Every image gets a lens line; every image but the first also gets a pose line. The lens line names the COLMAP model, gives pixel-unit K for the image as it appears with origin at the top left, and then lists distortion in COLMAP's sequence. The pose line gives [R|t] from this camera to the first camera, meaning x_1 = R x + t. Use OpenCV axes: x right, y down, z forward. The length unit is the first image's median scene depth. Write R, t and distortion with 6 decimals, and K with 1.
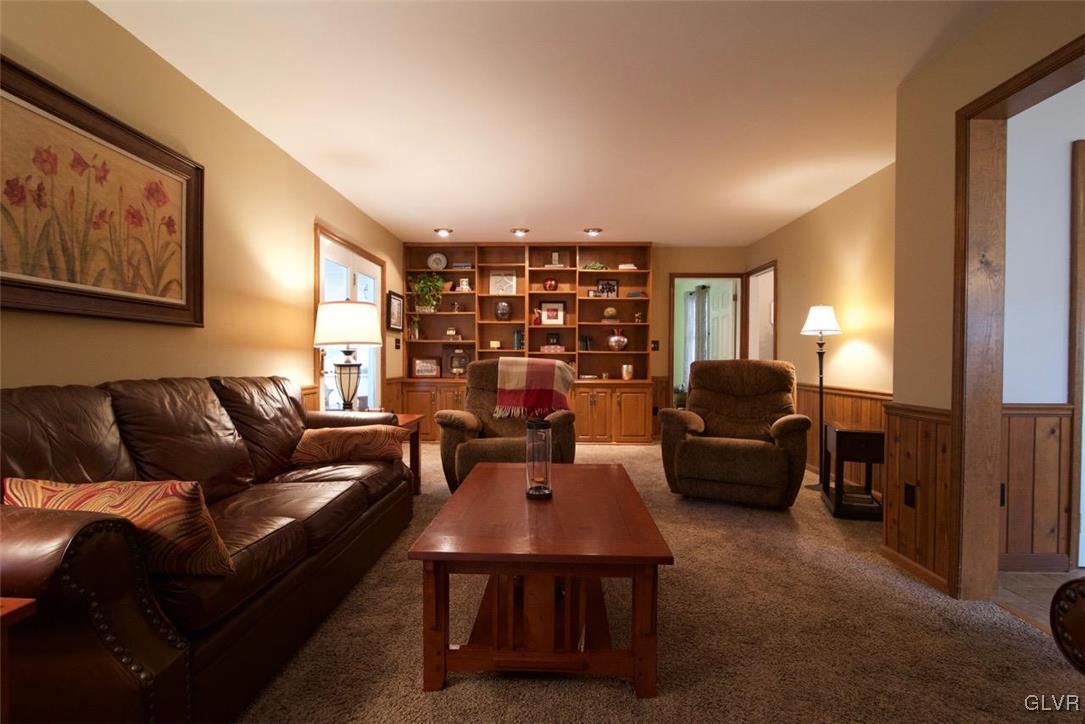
lens RADIAL K [[535.5, 0, 539.5], [0, 535.5, 363.4], [0, 0, 1]] dist [0.000504, -0.000002]
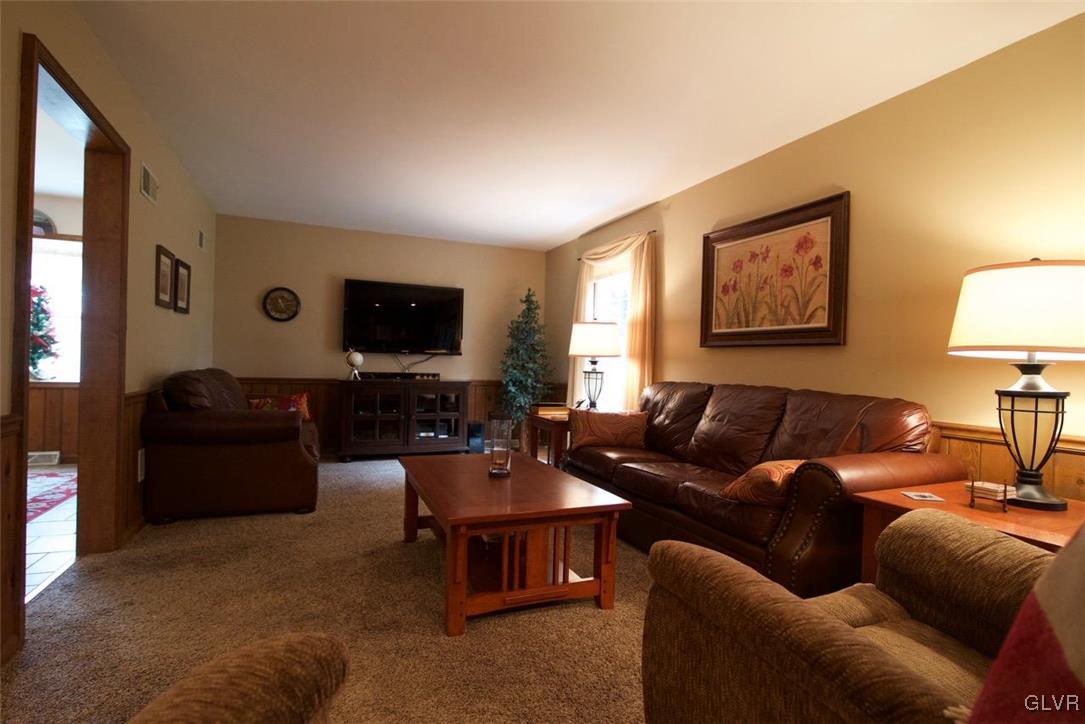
lens RADIAL K [[535.5, 0, 539.1], [0, 535.5, 362.8], [0, 0, 1]] dist [0.000504, -0.000002]
pose [[-0.903535, -0.021539, -0.427972, 0.423402], [-0.027480, 0.999593, 0.007707, -0.027017], [0.427632, 0.018725, -0.903759, 1.992822]]
